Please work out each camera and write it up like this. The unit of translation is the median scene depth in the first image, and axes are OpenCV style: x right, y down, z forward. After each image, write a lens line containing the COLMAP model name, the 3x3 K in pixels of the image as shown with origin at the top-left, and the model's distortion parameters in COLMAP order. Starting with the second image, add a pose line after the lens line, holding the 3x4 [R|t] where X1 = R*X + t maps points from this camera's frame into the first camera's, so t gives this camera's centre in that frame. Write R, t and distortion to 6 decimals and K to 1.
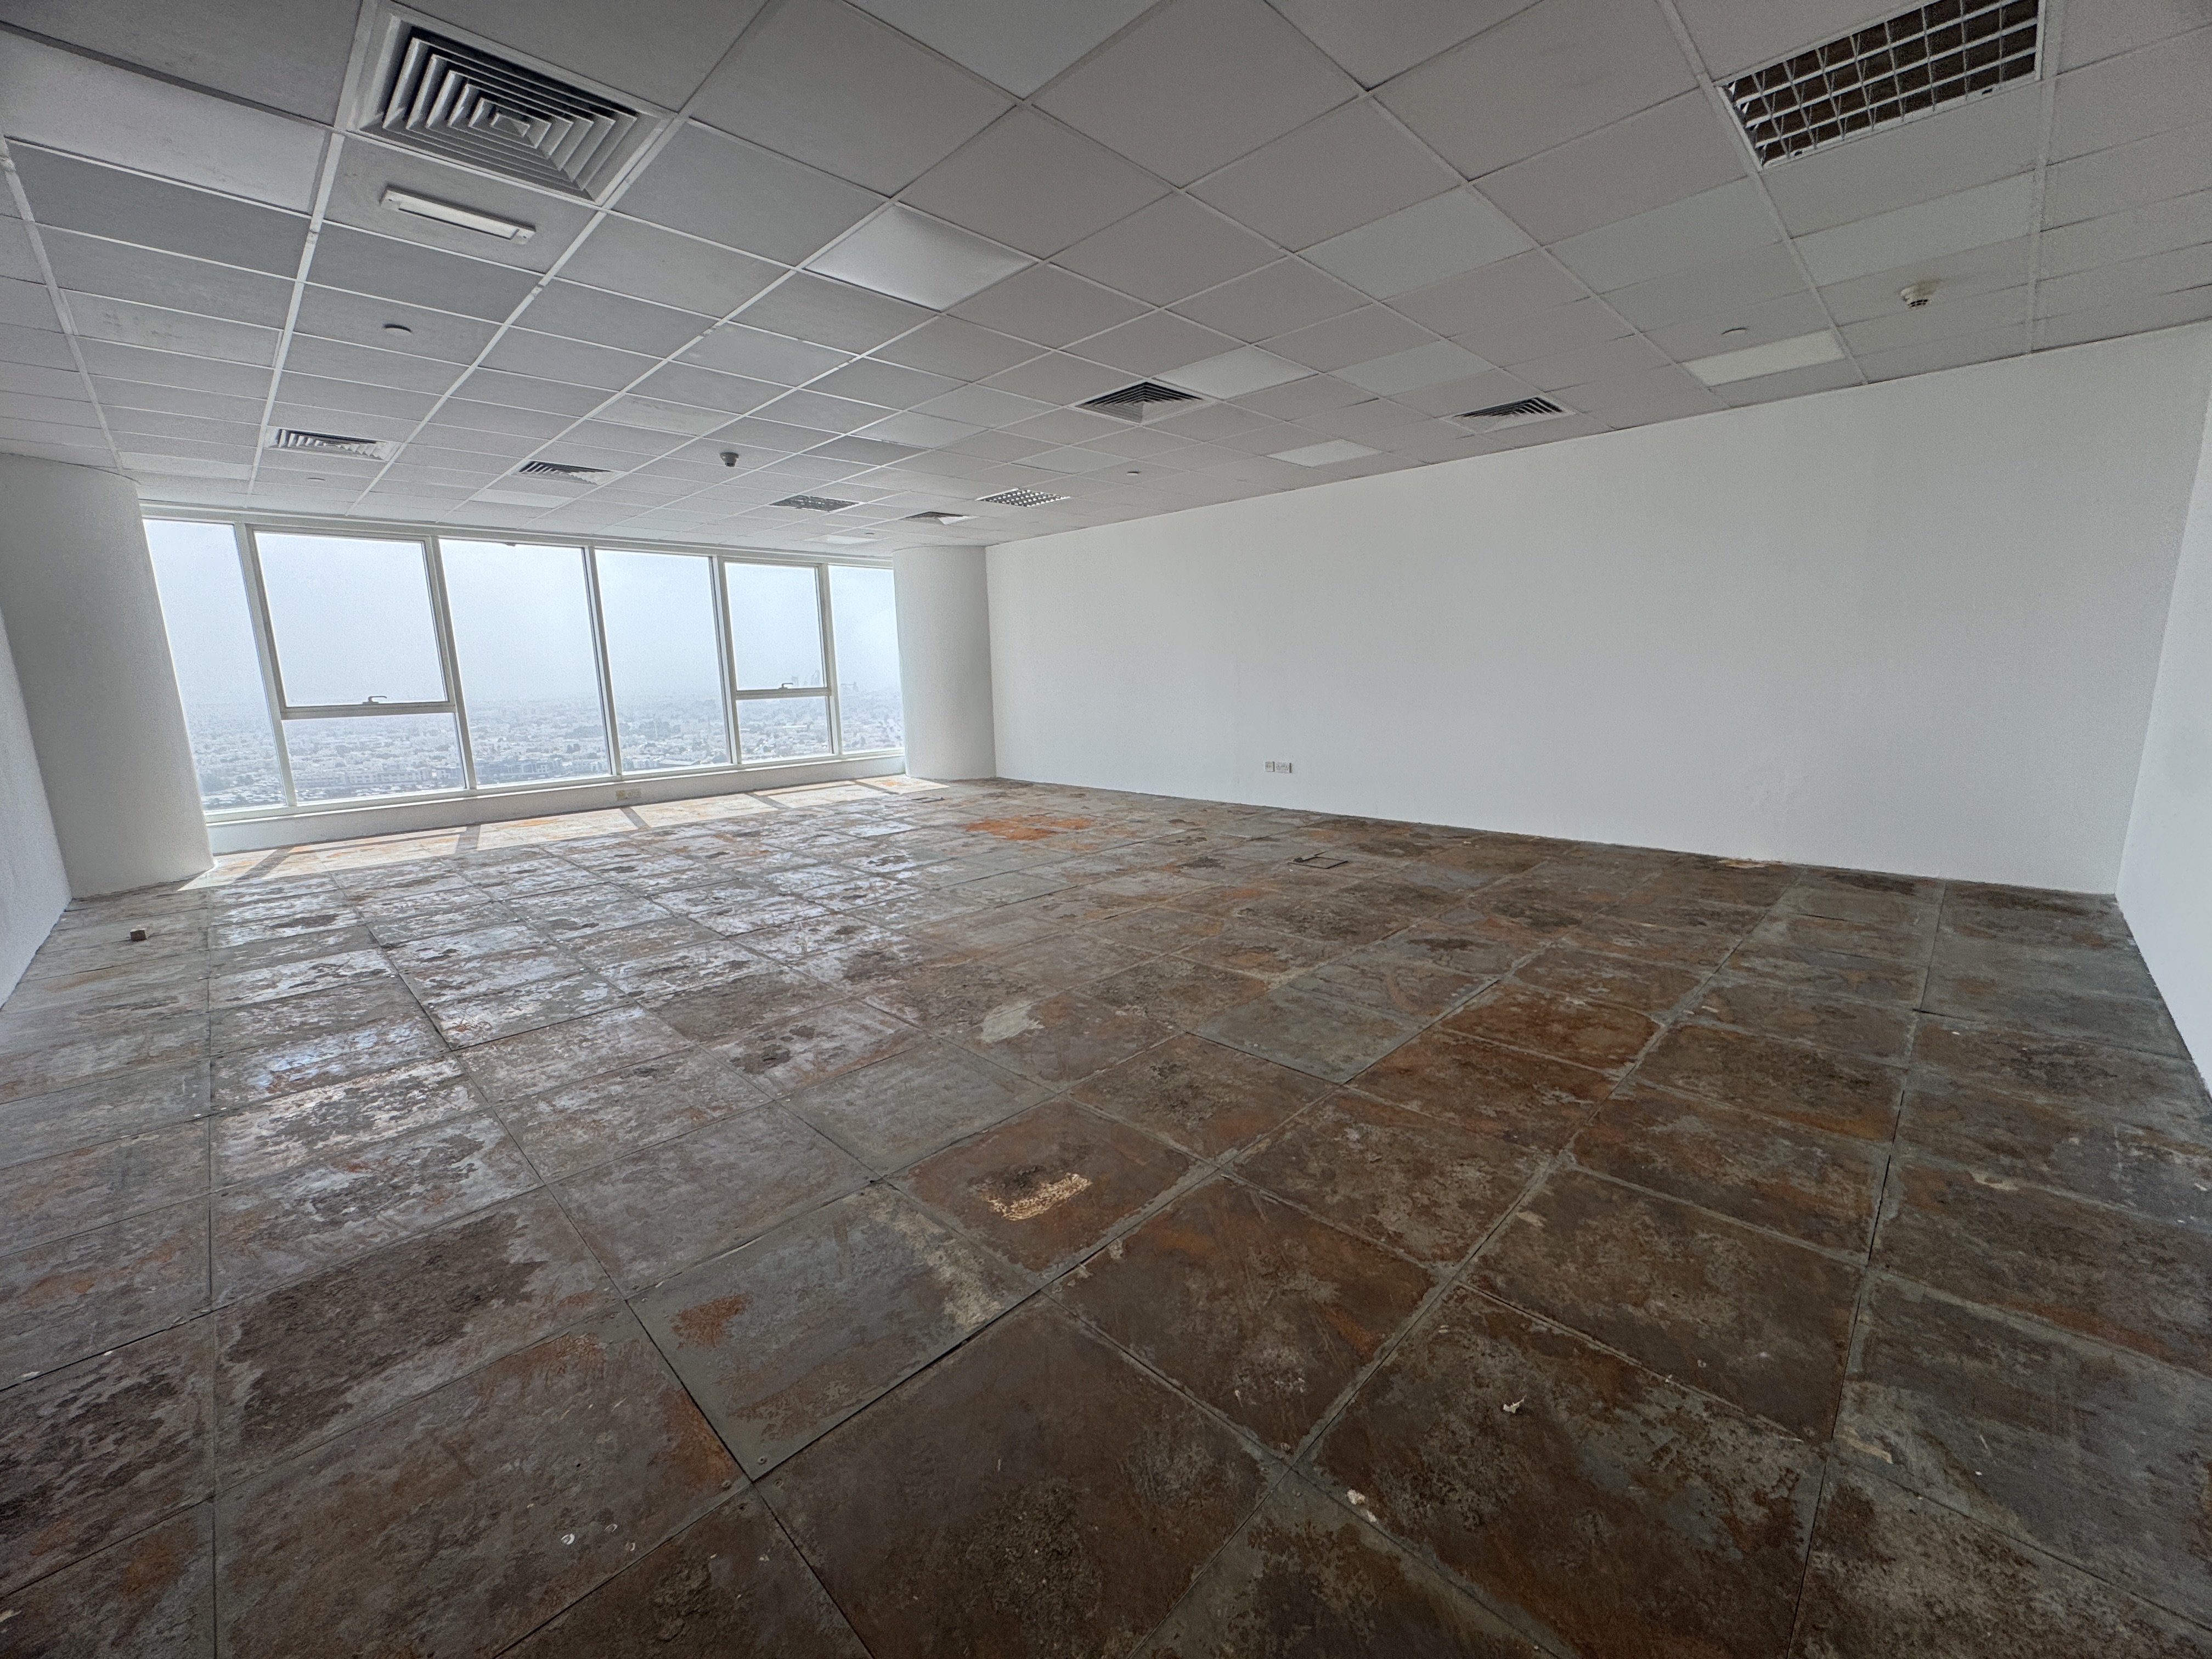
lens RADIAL K [[886.3, 0, 1104.9], [0, 886.3, 813.5], [0, 0, 1]] dist [0.000040, 0.000092]
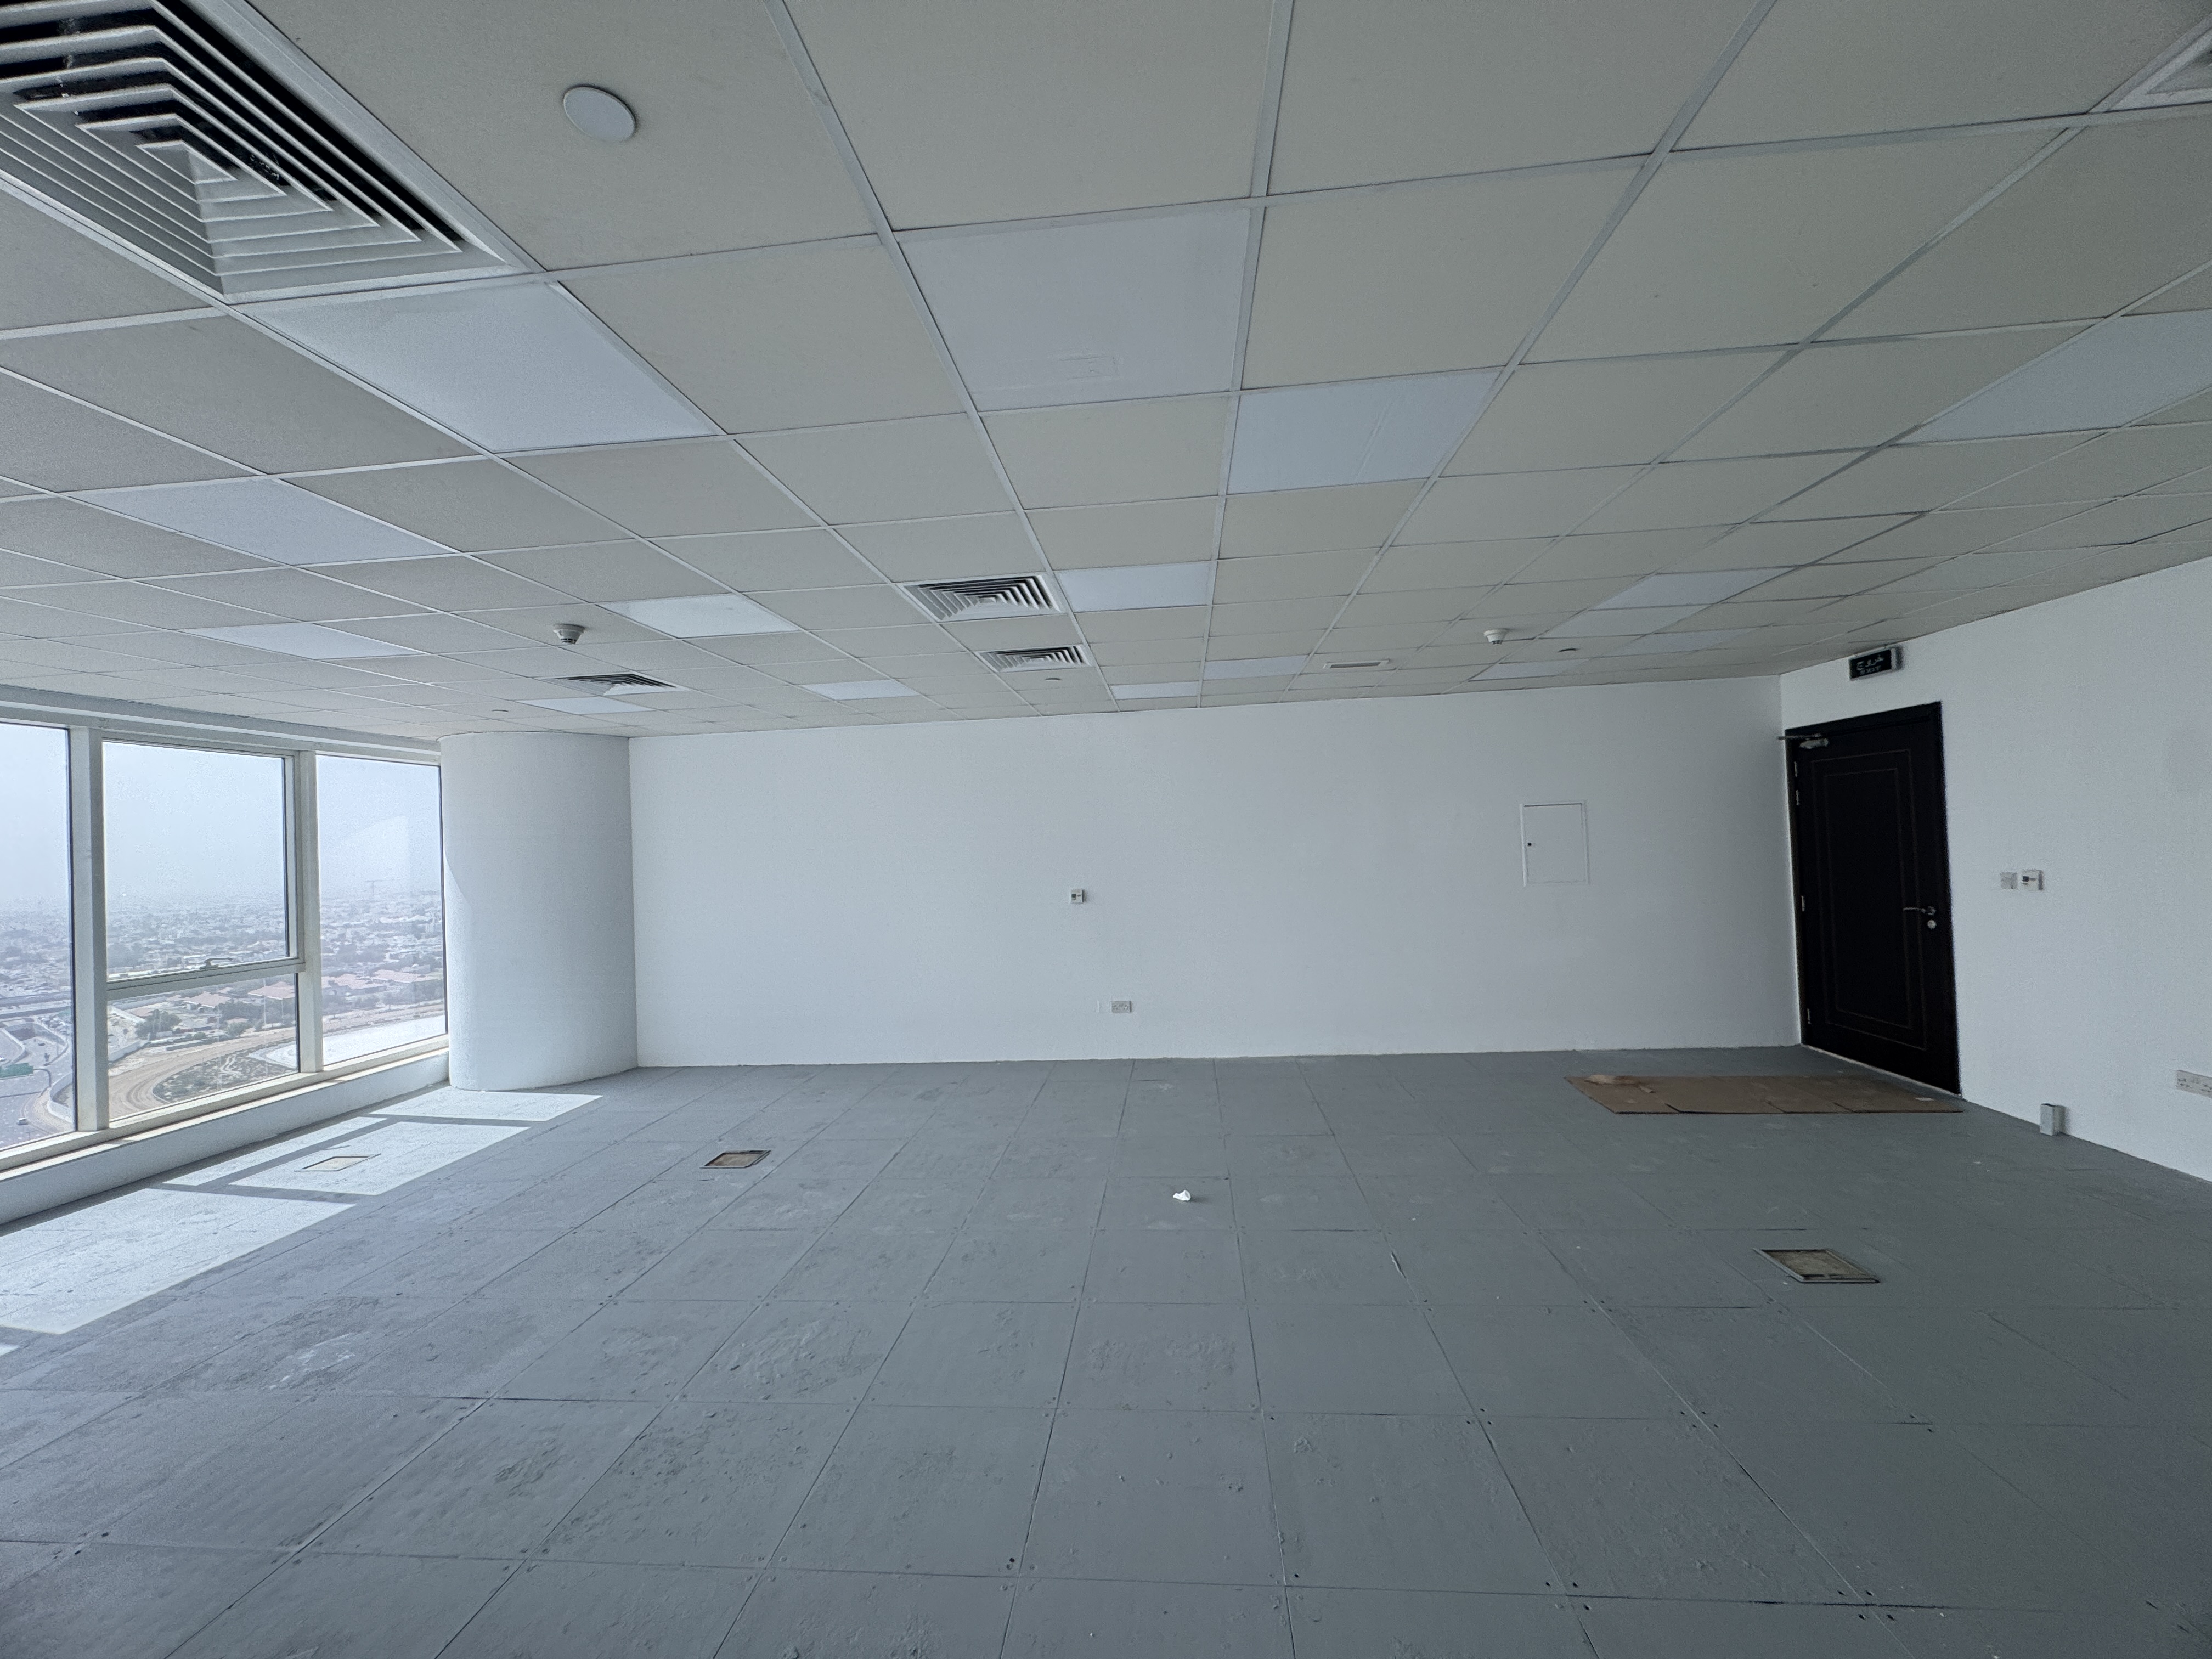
lens RADIAL K [[886.3, 0, 1108.2], [0, 886.3, 860.8], [0, 0, 1]] dist [0.000040, 0.000092]
pose [[0.769578, -0.015353, 0.638368, -0.279299], [0.120704, 0.985185, -0.121820, -0.072464], [-0.627041, 0.170804, 0.760030, 0.222307]]
